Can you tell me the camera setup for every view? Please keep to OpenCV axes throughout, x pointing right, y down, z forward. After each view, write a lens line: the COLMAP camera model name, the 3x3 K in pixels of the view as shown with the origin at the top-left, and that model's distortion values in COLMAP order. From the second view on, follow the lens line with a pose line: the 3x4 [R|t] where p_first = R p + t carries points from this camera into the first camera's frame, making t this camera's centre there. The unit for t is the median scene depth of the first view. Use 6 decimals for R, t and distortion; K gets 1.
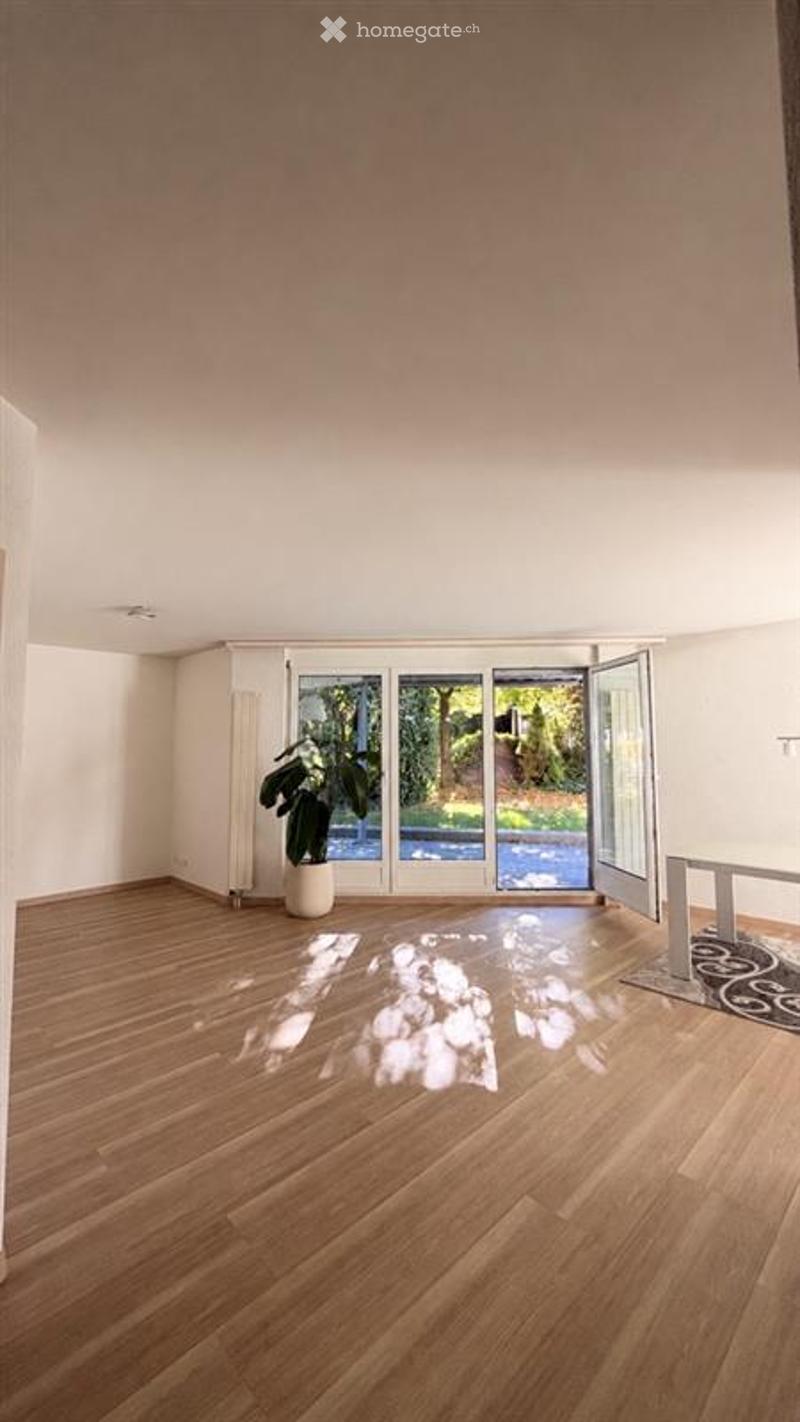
lens RADIAL K [[565.6, 0, 400.5], [0, 565.6, 711.4], [0, 0, 1]] dist [-0.002596, -0.000402]
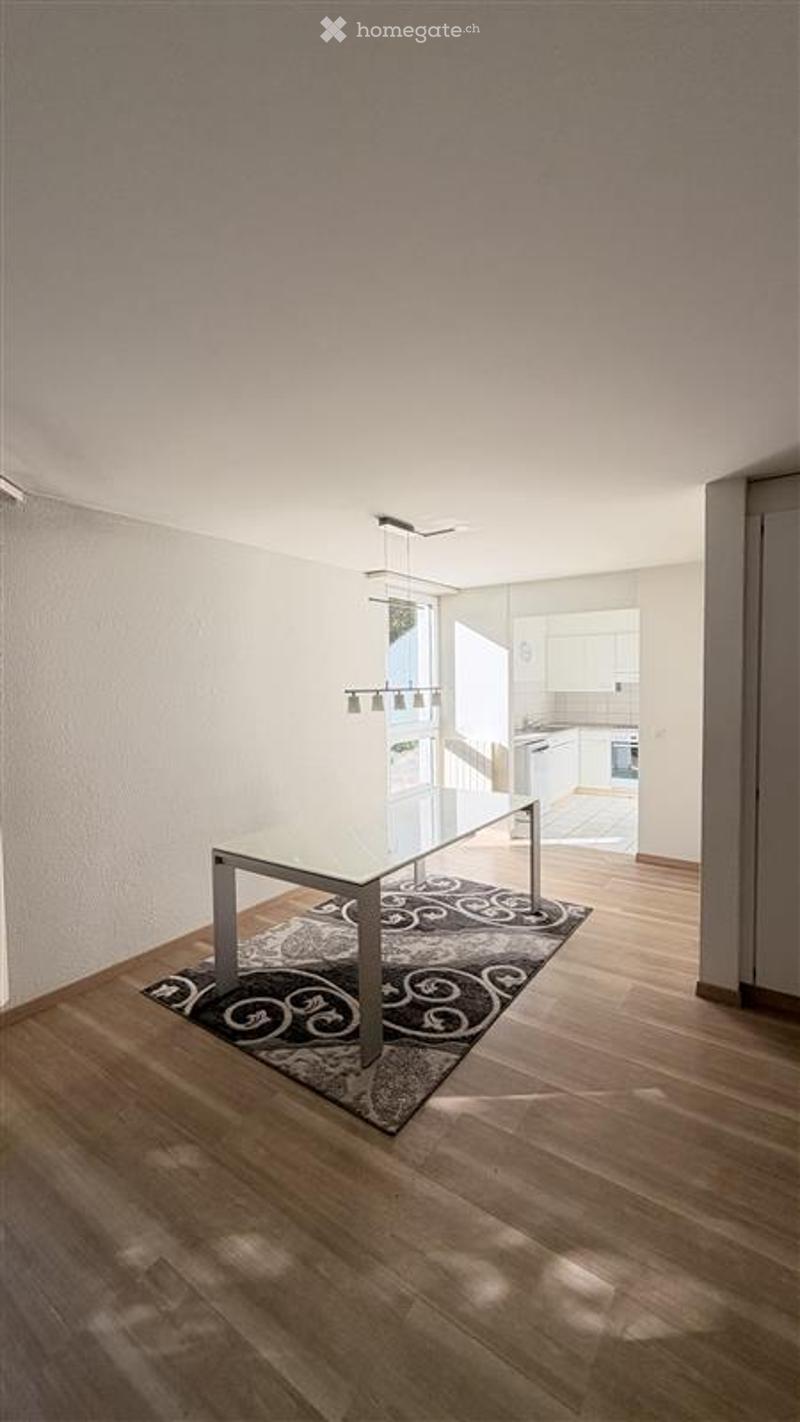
lens RADIAL K [[565.6, 0, 403.7], [0, 565.6, 707.0], [0, 0, 1]] dist [-0.002596, -0.000402]
pose [[-0.190142, -0.038385, 0.981006, -0.136399], [-0.052710, 0.998193, 0.028841, 0.045721], [-0.980341, -0.046225, -0.191822, 1.127457]]
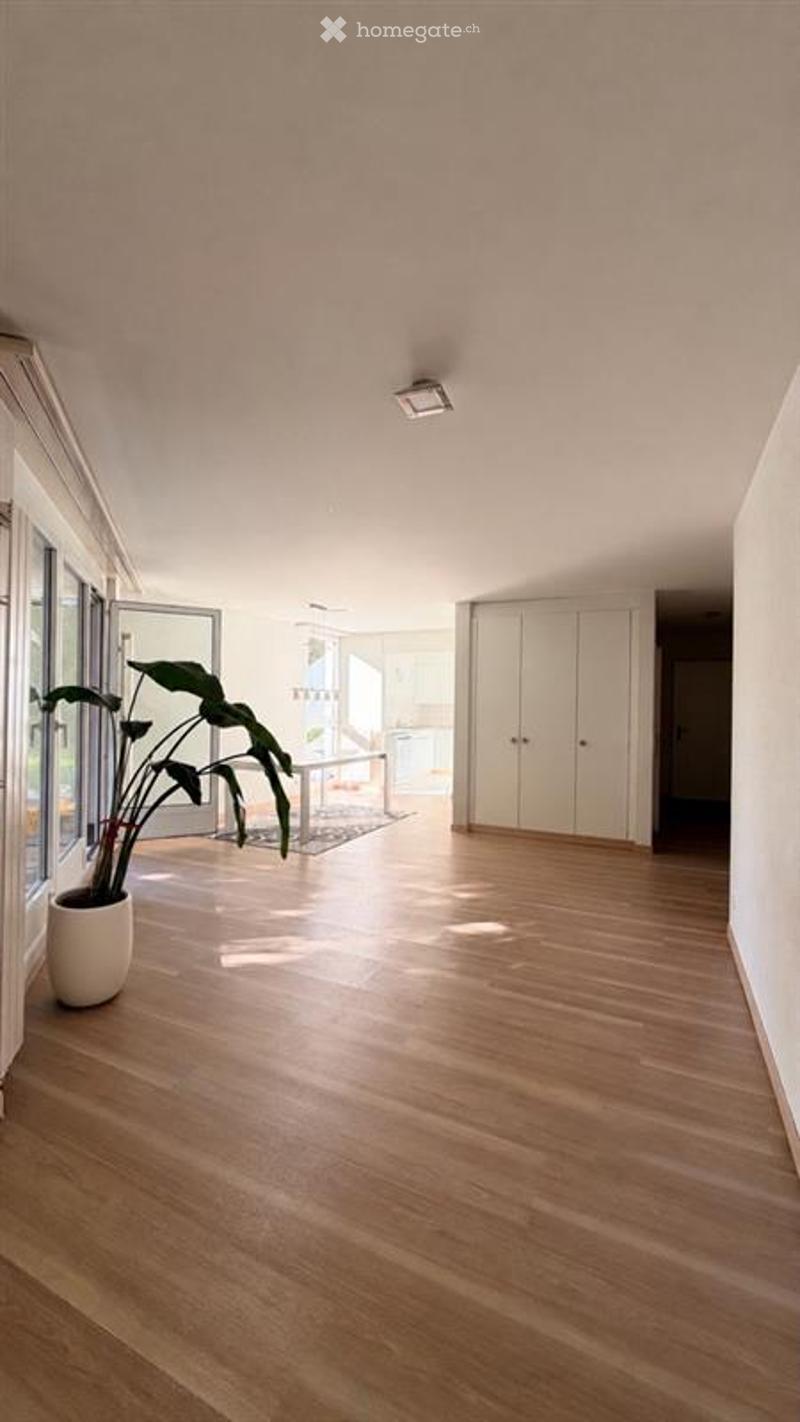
lens RADIAL K [[565.6, 0, 396.0], [0, 565.6, 703.6], [0, 0, 1]] dist [-0.002596, -0.000402]
pose [[-0.342756, 0.004763, 0.939412, -1.035696], [-0.075136, 0.996645, -0.032467, 0.128634], [-0.936415, -0.081712, -0.341248, 1.342765]]
